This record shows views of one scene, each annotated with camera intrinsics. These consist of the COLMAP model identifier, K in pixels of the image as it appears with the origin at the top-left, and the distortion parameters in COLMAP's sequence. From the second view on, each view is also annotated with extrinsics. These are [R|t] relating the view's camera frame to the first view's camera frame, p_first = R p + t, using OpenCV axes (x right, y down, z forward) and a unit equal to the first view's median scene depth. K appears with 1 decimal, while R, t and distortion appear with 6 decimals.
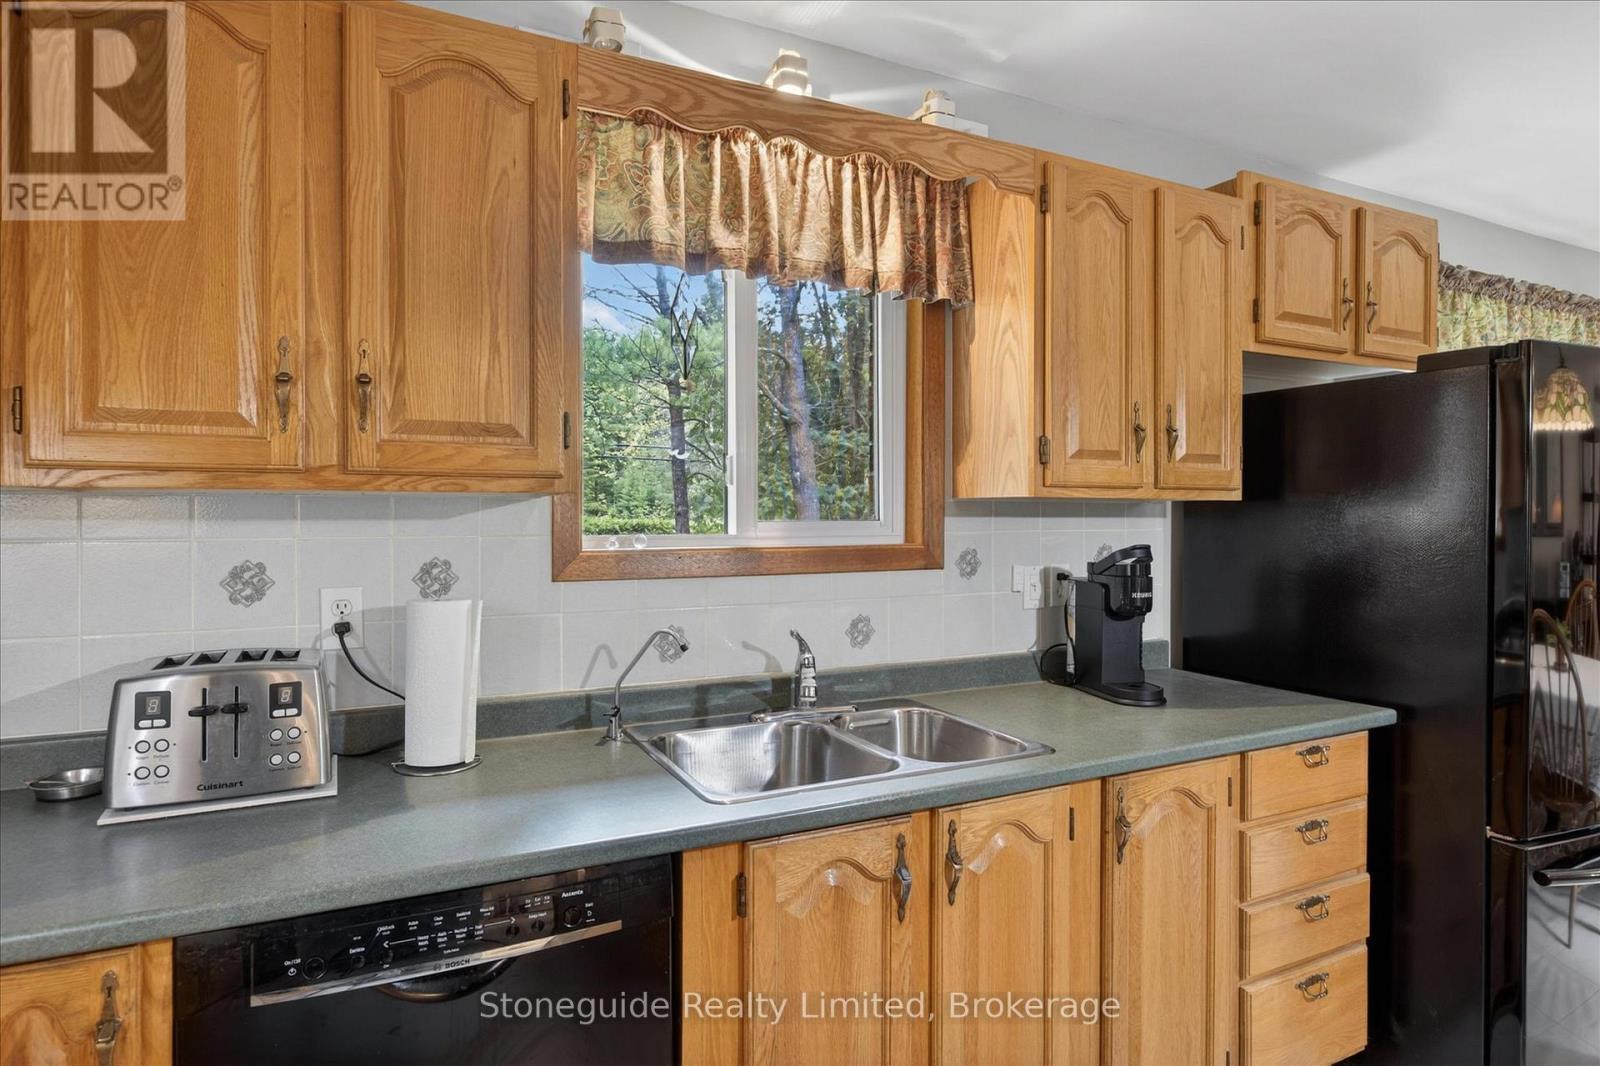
lens RADIAL K [[890.9, 0, 790.5], [0, 890.9, 523.9], [0, 0, 1]] dist [-0.003269, 0.004180]
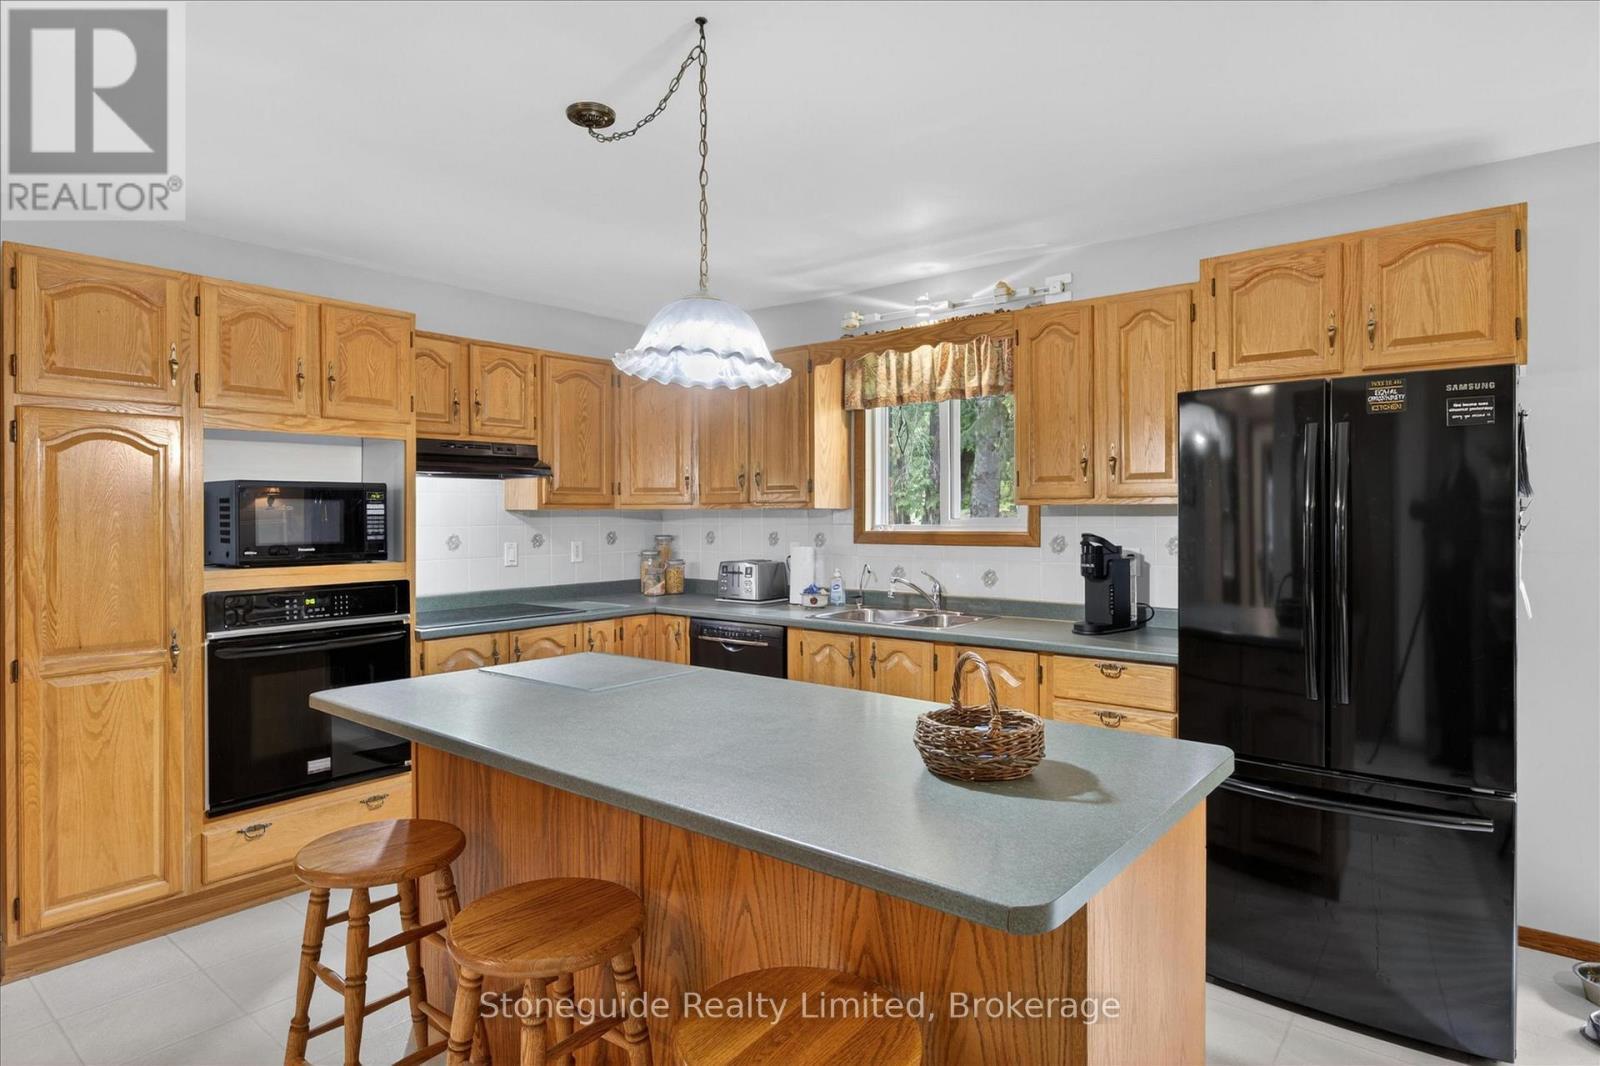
lens RADIAL K [[890.9, 0, 797.7], [0, 890.9, 525.0], [0, 0, 1]] dist [-0.003269, 0.004180]
pose [[0.409696, 0.007159, -0.912194, 1.858454], [-0.005247, 0.999971, 0.005492, 0.002443], [0.912207, 0.002536, 0.409722, -0.139943]]
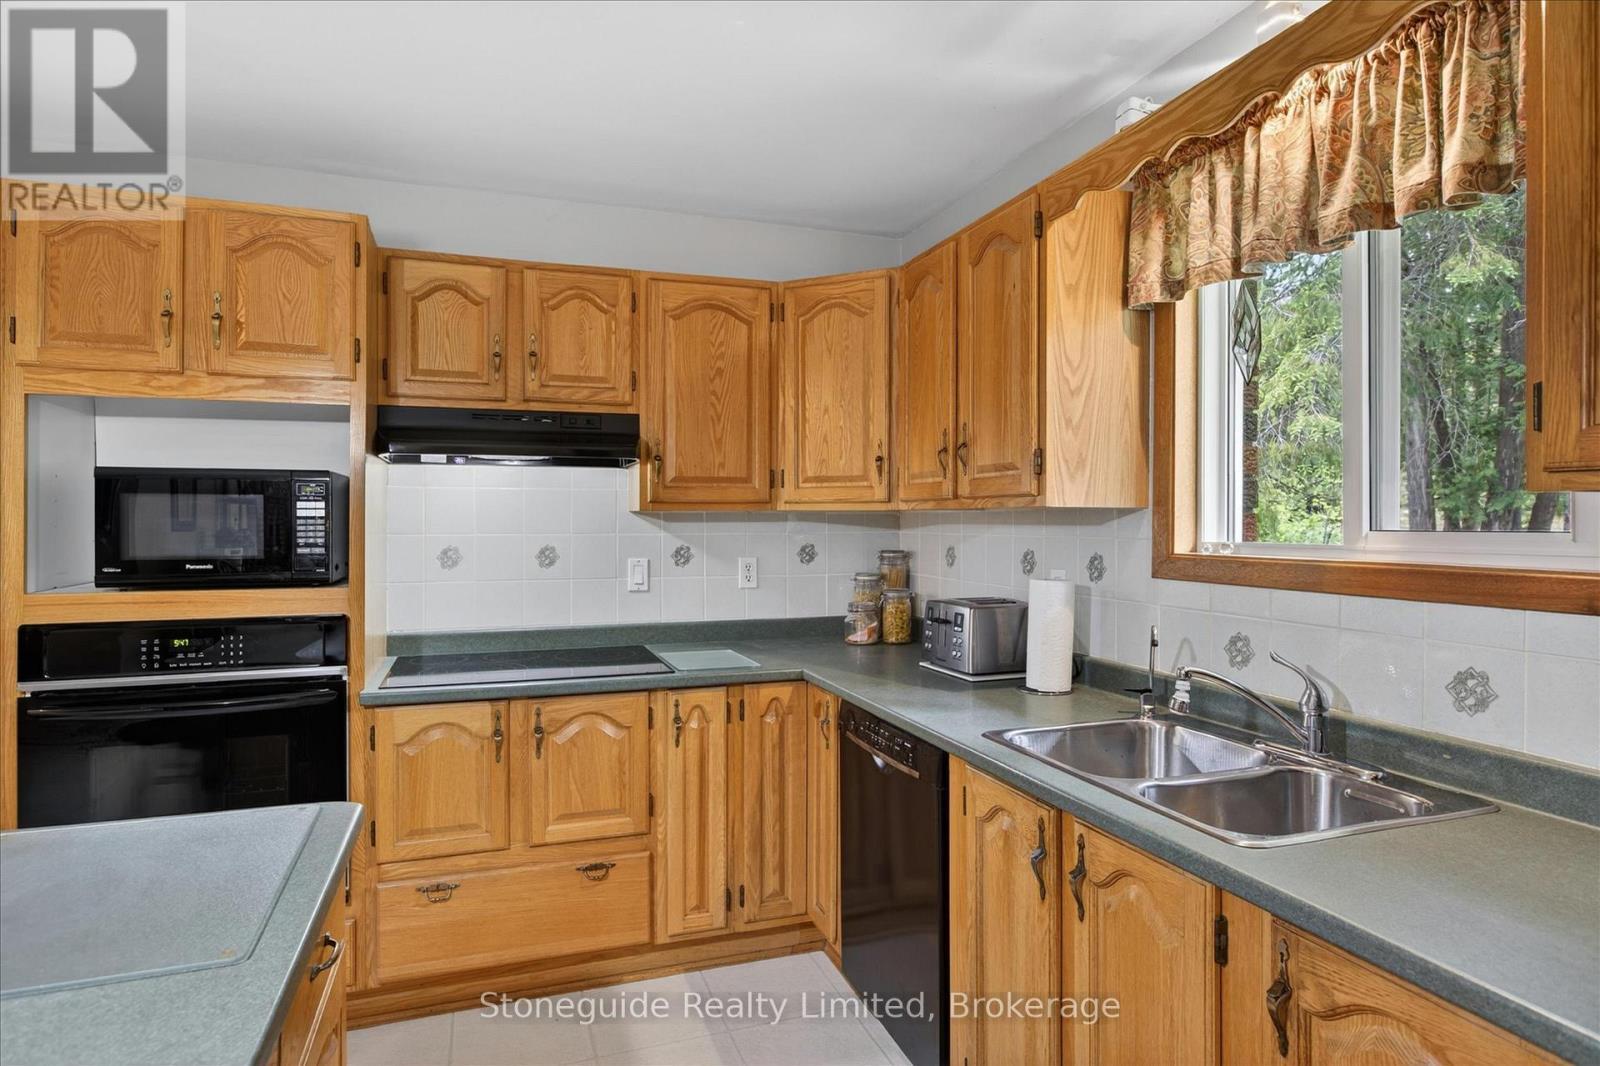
lens RADIAL K [[890.9, 0, 789.3], [0, 890.9, 525.7], [0, 0, 1]] dist [-0.003269, 0.004180]
pose [[-0.130953, 0.003402, -0.991383, 0.967830], [-0.011783, 0.999918, 0.004988, -0.005990], [0.991319, 0.012335, -0.130902, 0.655702]]
